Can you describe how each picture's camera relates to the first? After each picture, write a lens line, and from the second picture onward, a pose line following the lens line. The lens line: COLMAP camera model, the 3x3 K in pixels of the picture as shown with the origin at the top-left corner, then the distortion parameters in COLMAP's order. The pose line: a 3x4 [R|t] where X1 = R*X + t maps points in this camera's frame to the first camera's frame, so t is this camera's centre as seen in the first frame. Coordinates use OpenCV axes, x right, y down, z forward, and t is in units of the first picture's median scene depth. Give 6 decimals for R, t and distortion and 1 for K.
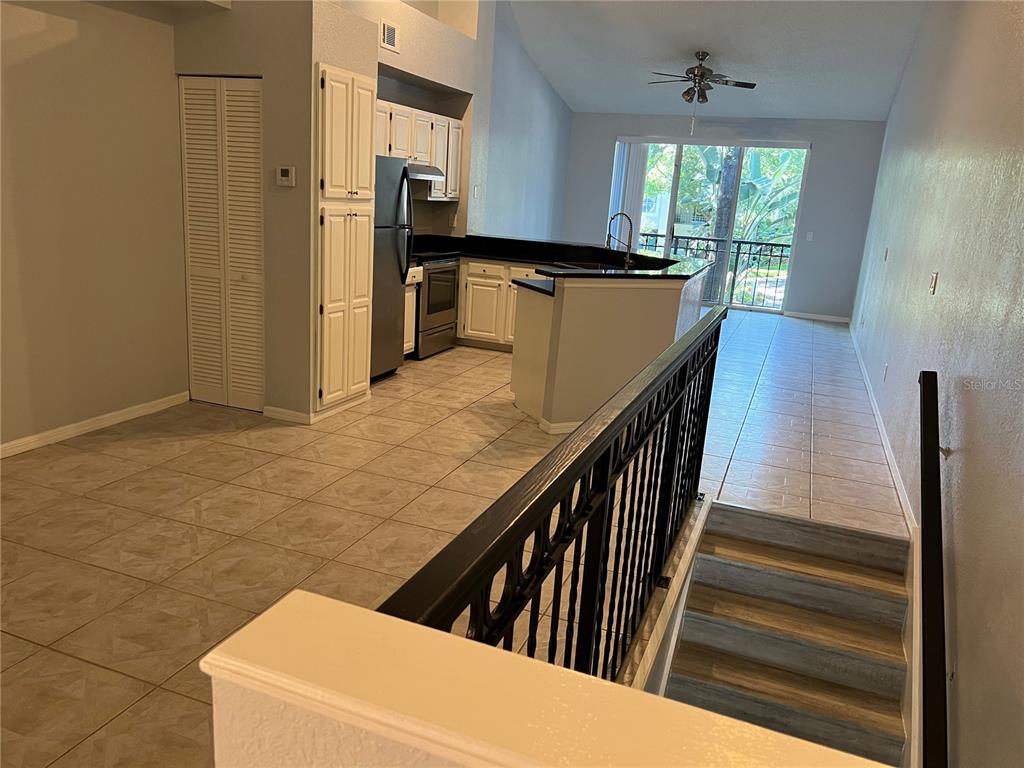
lens RADIAL K [[767.3, 0, 512.0], [0, 767.3, 384.0], [0, 0, 1]] dist [0.126580, -0.286853]
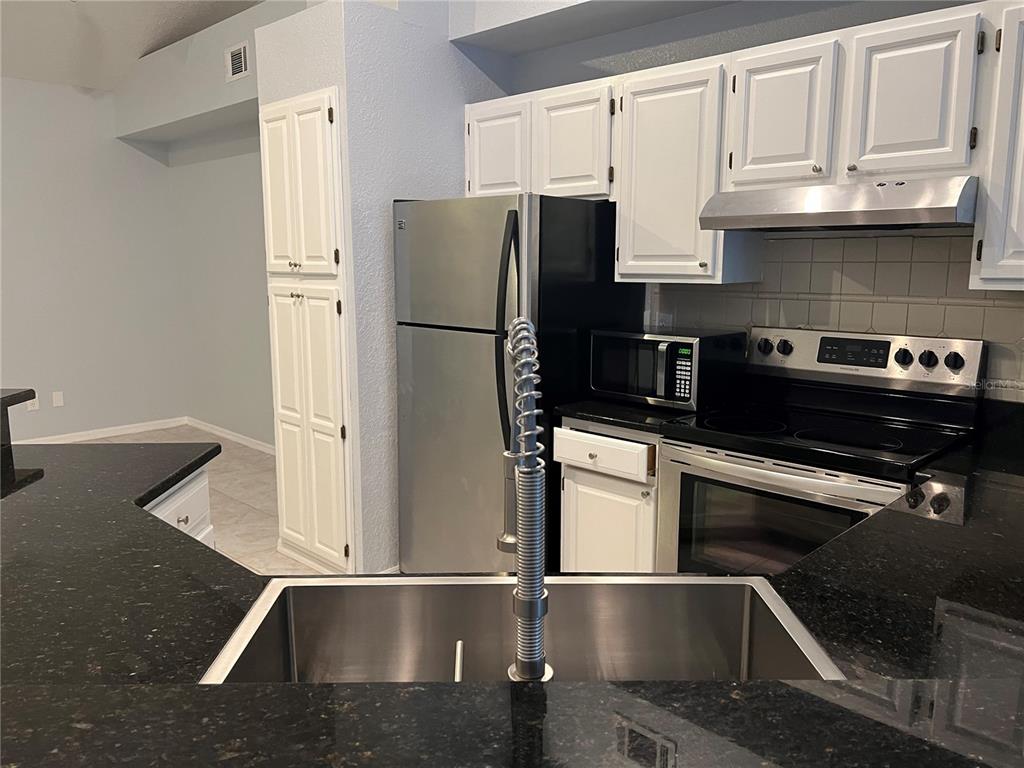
lens RADIAL K [[771.9, 0, 512.0], [0, 771.9, 384.0], [0, 0, 1]] dist [0.051479, -0.068599]
pose [[-0.401967, 0.073829, -0.912673, 0.286461], [-0.251773, 0.949412, 0.187689, -0.256524], [0.880360, 0.305231, -0.363044, 1.150981]]
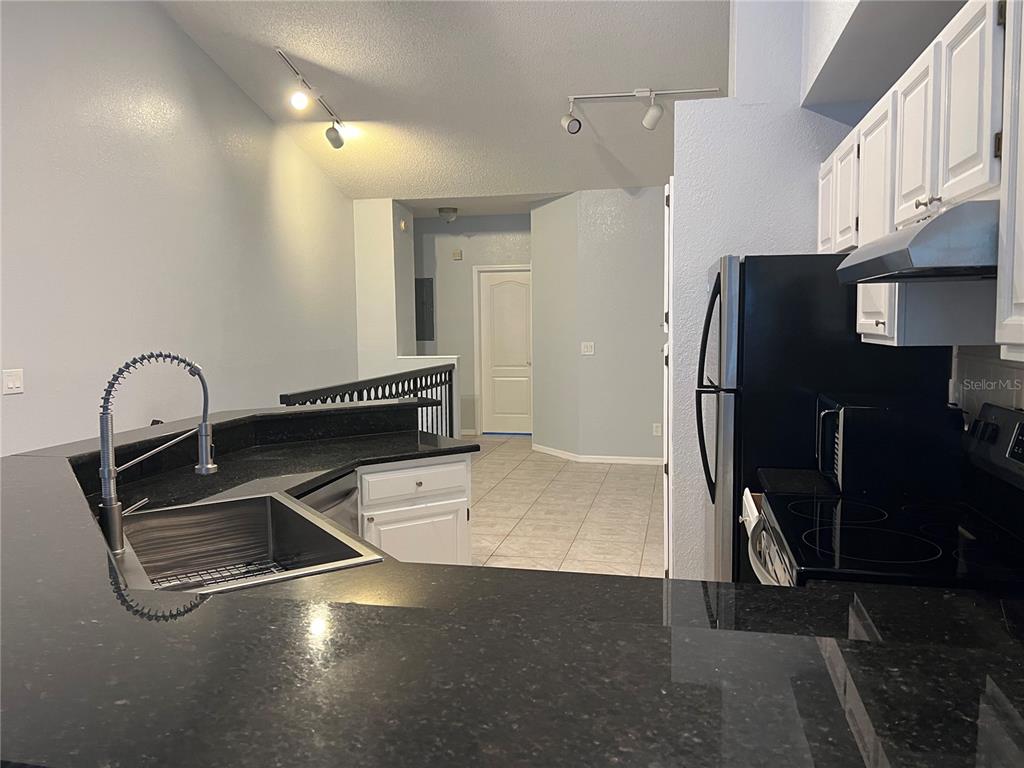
lens RADIAL K [[771.9, 0, 512.0], [0, 771.9, 384.0], [0, 0, 1]] dist [0.051479, -0.068599]
pose [[-0.988522, -0.049343, -0.142793, 0.058380], [-0.091758, 0.946954, 0.307992, -0.338210], [0.120021, 0.317559, -0.940612, 1.409803]]
